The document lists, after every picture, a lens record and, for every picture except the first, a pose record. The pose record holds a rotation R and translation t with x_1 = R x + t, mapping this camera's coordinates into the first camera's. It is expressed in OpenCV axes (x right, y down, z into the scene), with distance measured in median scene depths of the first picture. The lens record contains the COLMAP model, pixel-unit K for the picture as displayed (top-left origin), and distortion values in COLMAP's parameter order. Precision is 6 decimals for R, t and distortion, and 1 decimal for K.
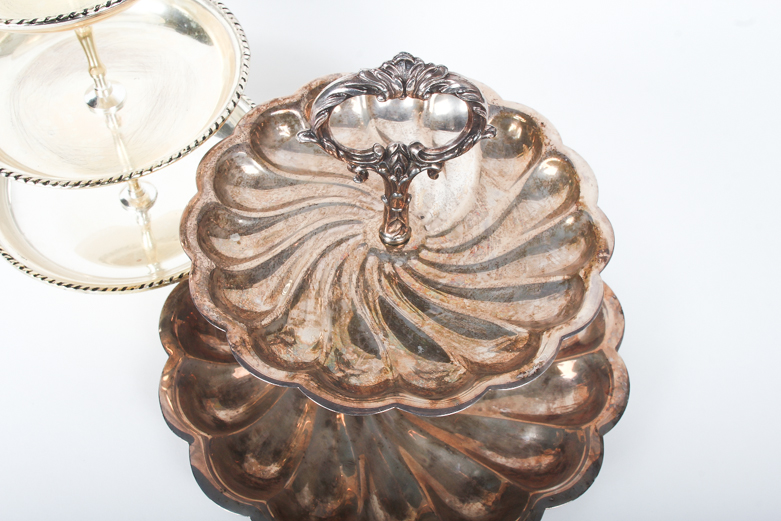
lens RADIAL K [[898.9, 0, 390.5], [0, 898.9, 260.5], [0, 0, 1]] dist [-0.077156, 0.003547]
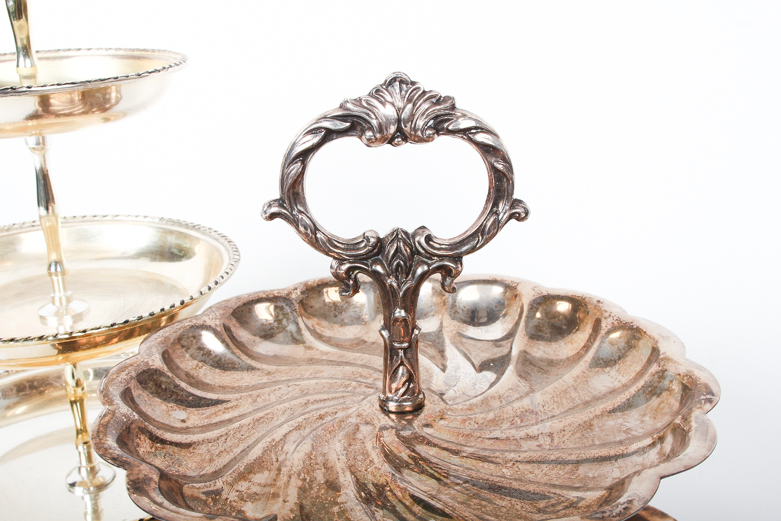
lens RADIAL K [[898.9, 0, 390.5], [0, 898.9, 260.5], [0, 0, 1]] dist [-0.077156, 0.003547]
pose [[0.997358, -0.025316, -0.068093, 0.050779], [-0.019683, 0.808088, -0.588732, 0.317450], [0.069930, 0.588517, 0.805455, 0.397351]]
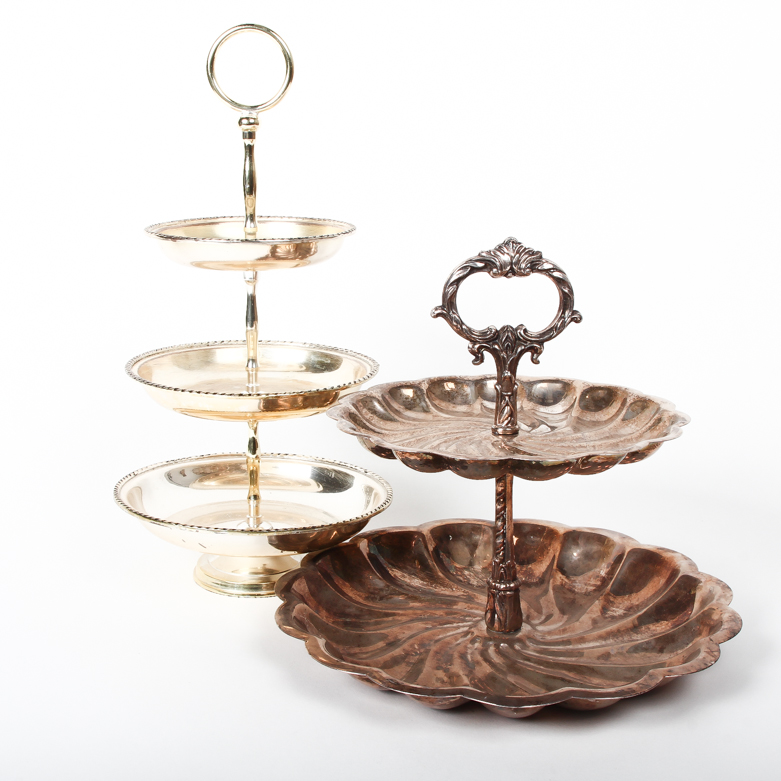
lens RADIAL K [[1368.4, 0, 390.5], [0, 1368.4, 390.5], [0, 0, 1]] dist [-0.007655, 0.008062]
pose [[0.999010, -0.005273, -0.044170, -0.070966], [-0.025956, 0.737296, -0.675071, 1.240136], [0.036126, 0.675549, 0.736429, -0.395318]]
